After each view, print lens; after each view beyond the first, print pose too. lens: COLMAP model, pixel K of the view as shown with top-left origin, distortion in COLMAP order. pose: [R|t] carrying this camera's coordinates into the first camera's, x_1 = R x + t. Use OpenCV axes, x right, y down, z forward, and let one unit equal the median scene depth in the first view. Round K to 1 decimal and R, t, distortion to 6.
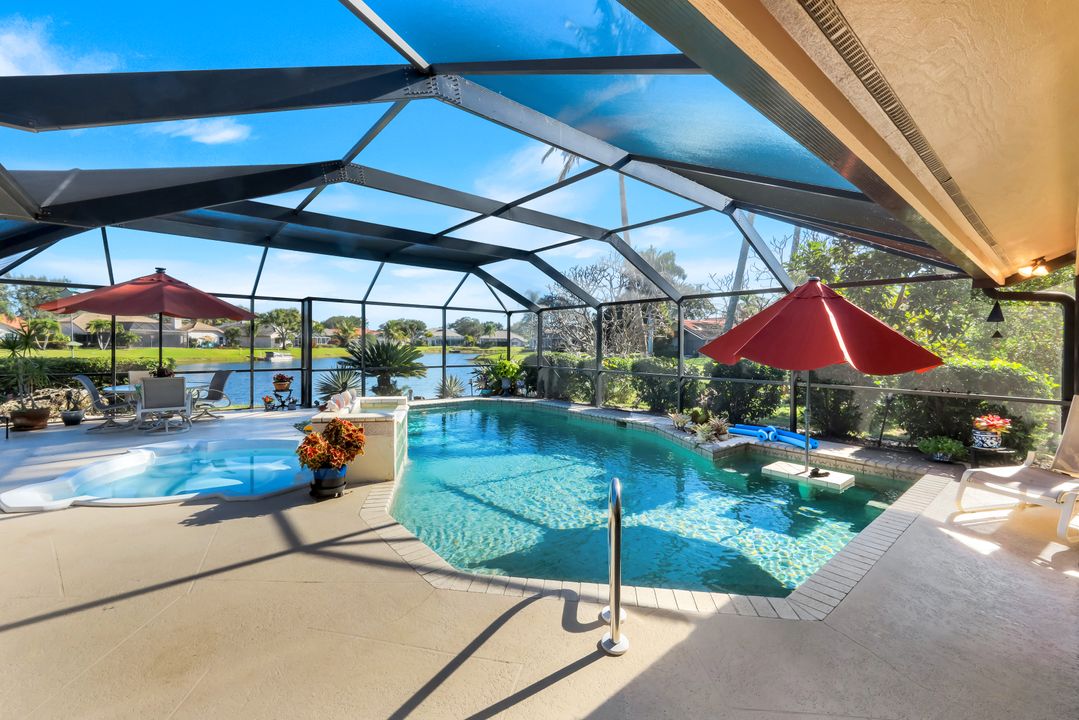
lens RADIAL K [[441.4, 0, 535.8], [0, 441.4, 353.7], [0, 0, 1]] dist [-0.003223, 0.001034]
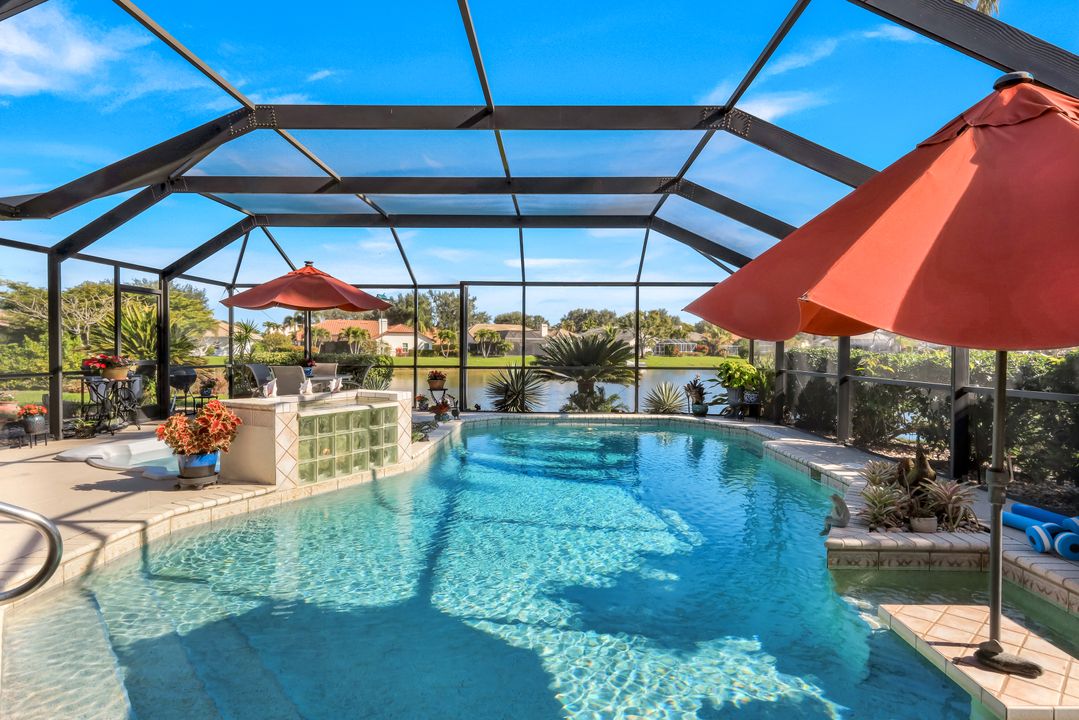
lens RADIAL K [[592.6, 0, 553.6], [0, 592.6, 361.9], [0, 0, 1]] dist [0.000122, -0.000208]
pose [[0.762080, 0.004580, -0.647467, 0.308071], [-0.009035, 0.999953, -0.003562, 0.025018], [0.647420, 0.008564, 0.762085, 0.203945]]
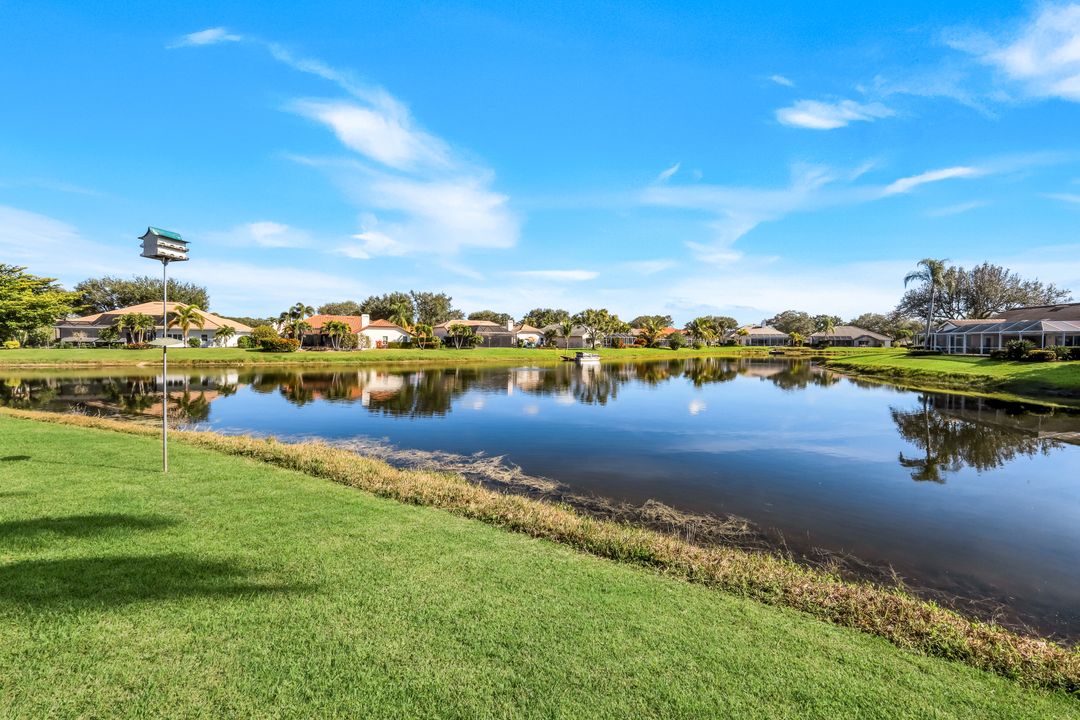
lens RADIAL K [[441.8, 0, 543.6], [0, 441.8, 350.5], [0, 0, 1]] dist [-0.003223, 0.001034]
pose [[0.799722, 0.005427, -0.600346, -0.532924], [-0.009692, 0.999946, -0.003871, -0.022436], [0.600293, 0.008914, 0.799731, 1.151488]]
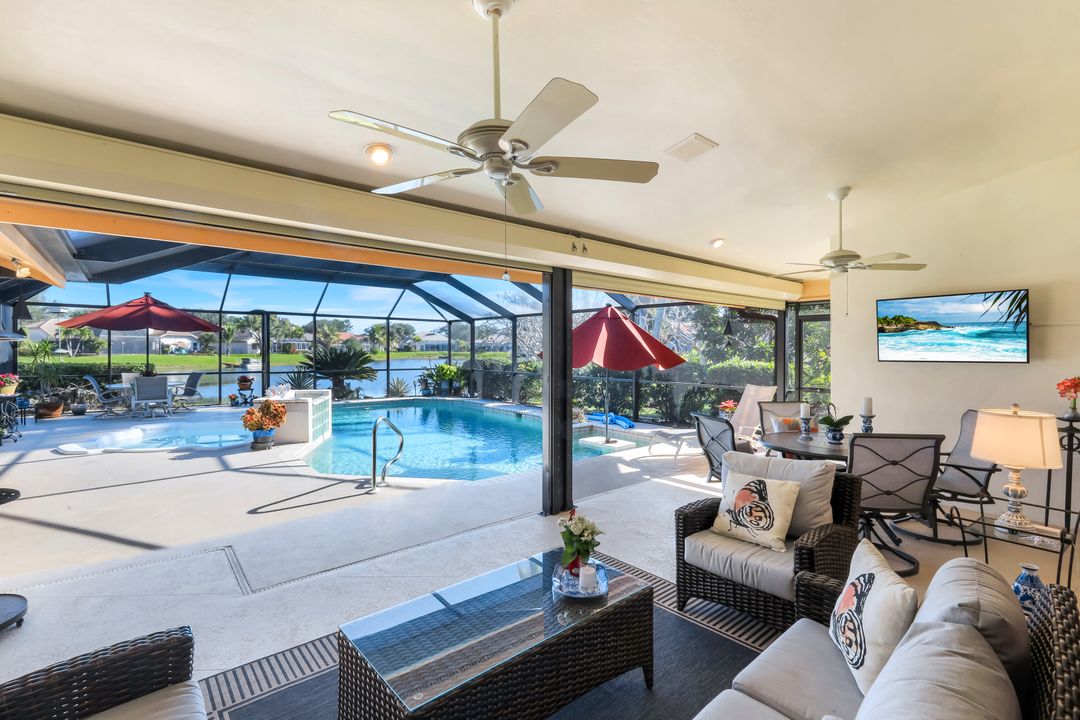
lens RADIAL K [[483.2, 0, 534.0], [0, 483.2, 358.8], [0, 0, 1]] dist [-0.000317, -0.000639]
pose [[0.999956, -0.004298, -0.008293, 0.187387], [0.004293, 0.999991, -0.000645, 0.002882], [0.008295, 0.000609, 0.999965, -0.260685]]
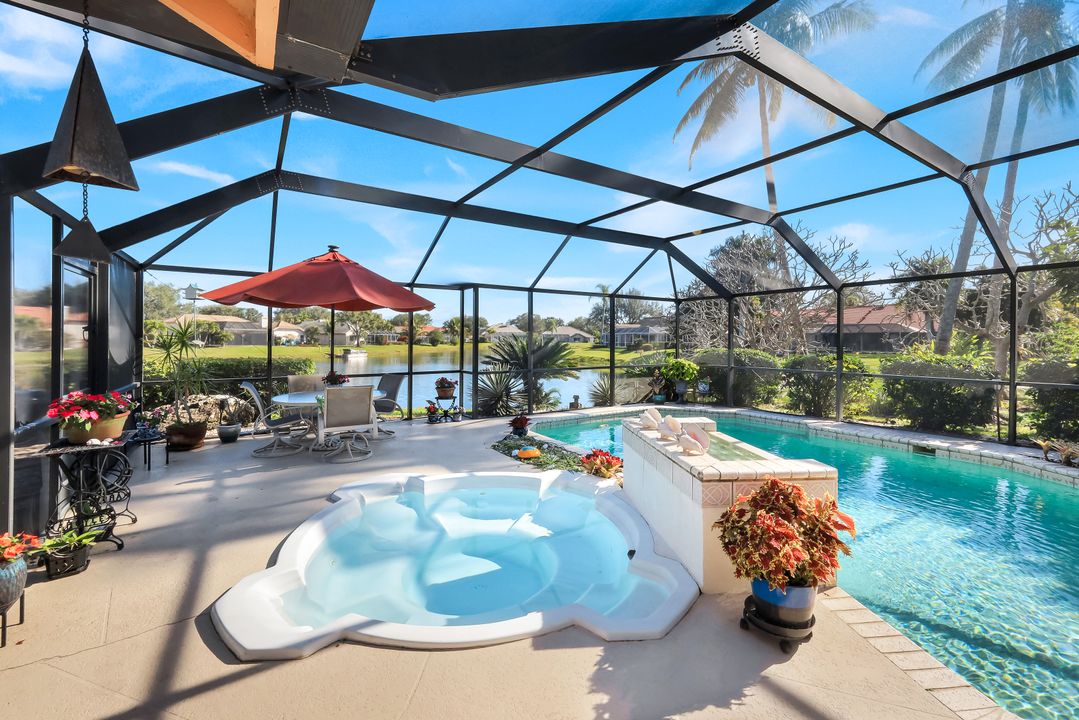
lens RADIAL K [[441.4, 0, 540.9], [0, 441.4, 351.7], [0, 0, 1]] dist [-0.003223, 0.001034]
pose [[0.993635, -0.004471, -0.112555, -0.253169], [0.005029, 0.999976, 0.004671, -0.004685], [0.112531, -0.005208, 0.993635, 0.165586]]
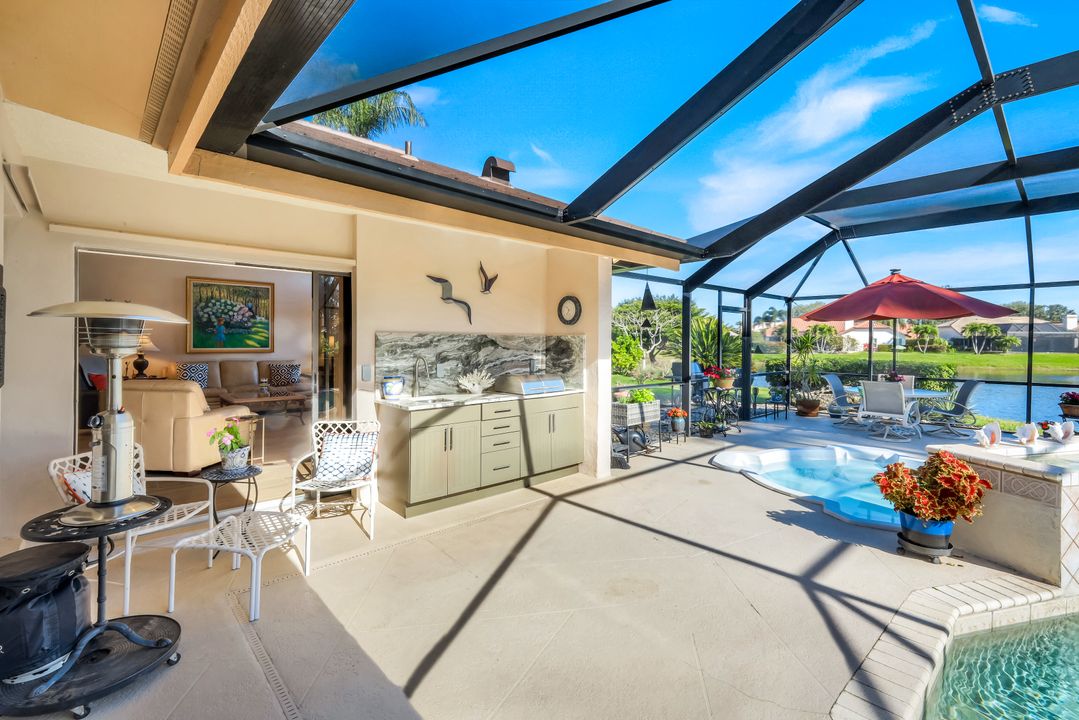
lens RADIAL K [[482.7, 0, 540.6], [0, 482.7, 346.6], [0, 0, 1]] dist [-0.000317, -0.000639]
pose [[0.038733, 0.001023, -0.999249, 0.113423], [-0.026705, 0.999643, -0.000012, -0.002650], [0.998893, 0.026685, 0.038747, 0.119509]]
